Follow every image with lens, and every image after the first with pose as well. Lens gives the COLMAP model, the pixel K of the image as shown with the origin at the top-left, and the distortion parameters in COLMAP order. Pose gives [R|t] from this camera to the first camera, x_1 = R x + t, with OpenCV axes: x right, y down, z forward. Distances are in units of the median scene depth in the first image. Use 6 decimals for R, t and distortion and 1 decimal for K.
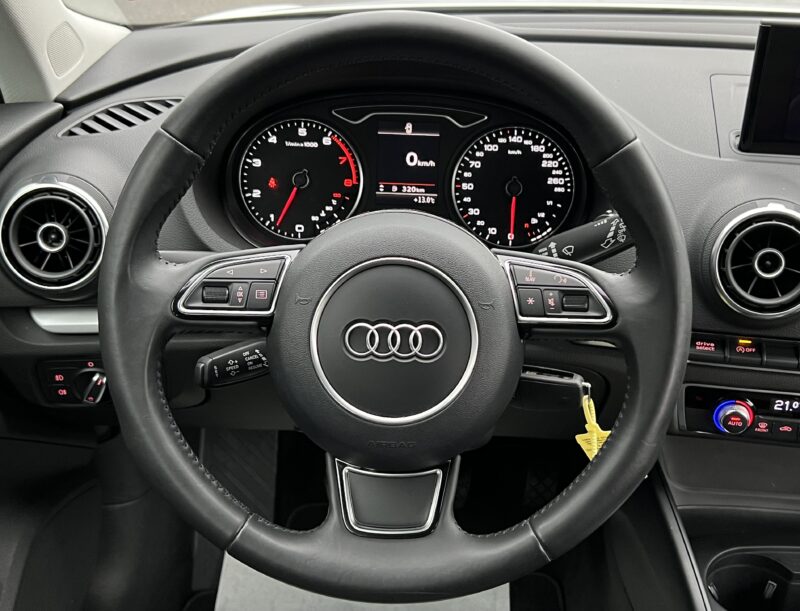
lens RADIAL K [[963.2, 0, 425.4], [0, 963.2, 303.8], [0, 0, 1]] dist [0.159610, -0.468908]
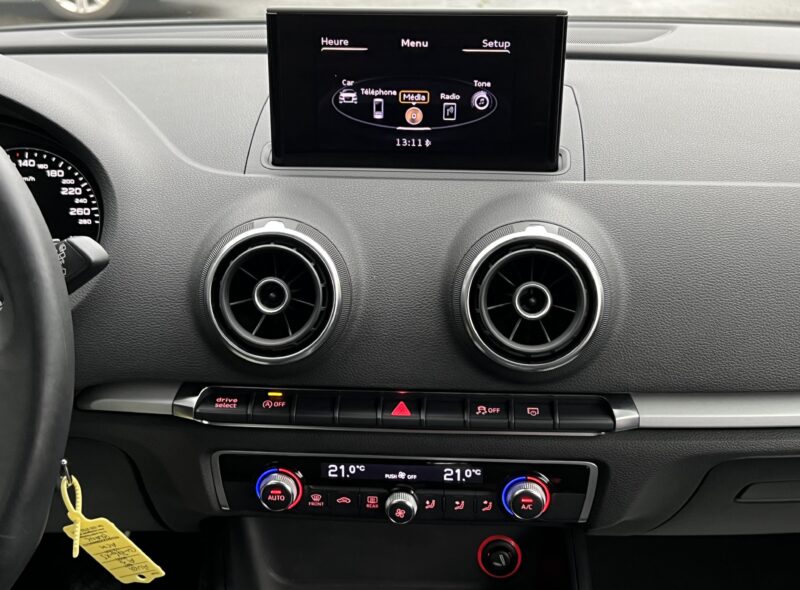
lens RADIAL K [[1058.2, 0, 372.9], [0, 1058.2, 280.3], [0, 0, 1]] dist [0.197518, -0.663045]
pose [[0.997806, -0.050102, 0.043280, 0.340372], [0.053865, 0.994424, -0.090667, 0.026356], [-0.038496, 0.092799, 0.994940, 0.096660]]
